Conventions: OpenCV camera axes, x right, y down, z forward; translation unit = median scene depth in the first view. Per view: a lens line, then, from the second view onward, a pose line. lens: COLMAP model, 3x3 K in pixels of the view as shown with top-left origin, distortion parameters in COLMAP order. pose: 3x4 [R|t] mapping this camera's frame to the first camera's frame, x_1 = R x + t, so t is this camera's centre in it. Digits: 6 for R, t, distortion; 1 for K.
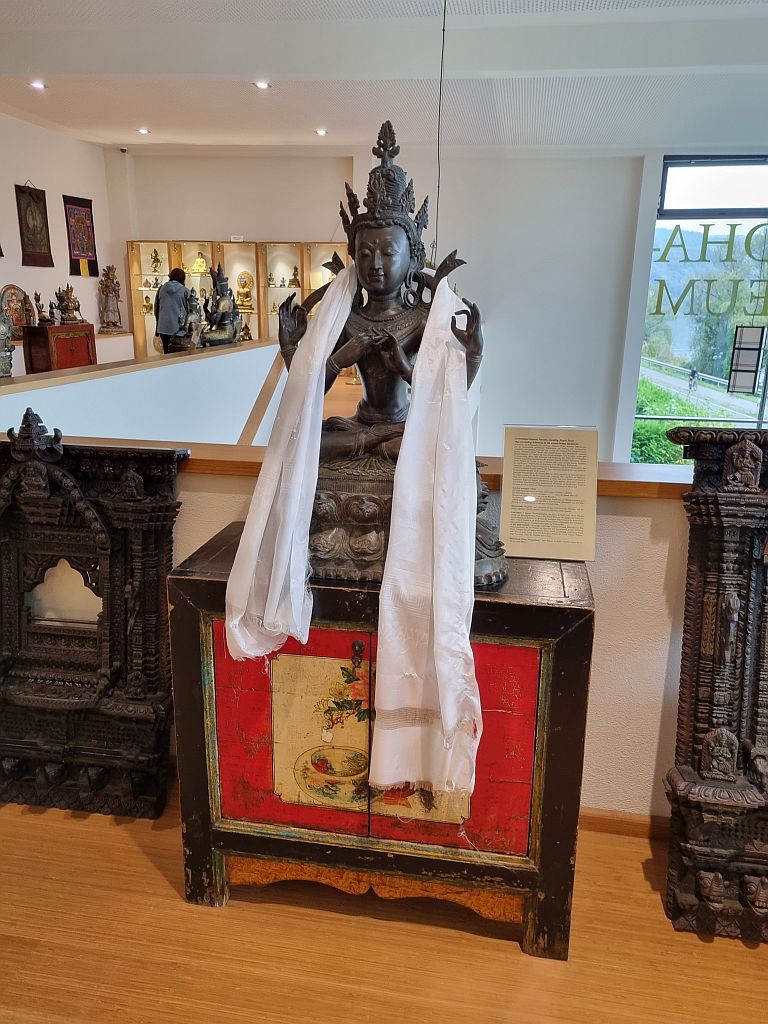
lens RADIAL K [[774.7, 0, 384.0], [0, 774.7, 512.0], [0, 0, 1]] dist [0.032815, 0.002793]
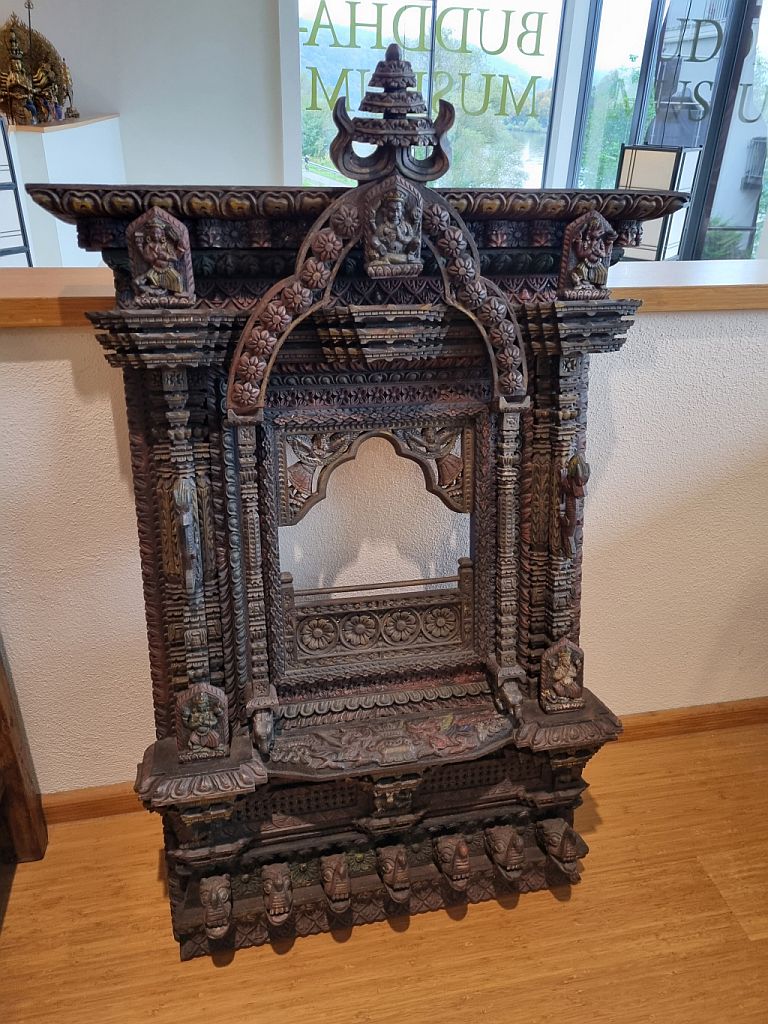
lens RADIAL K [[774.7, 0, 384.0], [0, 774.7, 512.0], [0, 0, 1]] dist [0.032815, 0.002793]
pose [[0.925334, -0.168831, 0.339489, 0.374008], [0.090600, 0.967908, 0.234405, 0.001587], [-0.368169, -0.186145, 0.910934, 0.379165]]
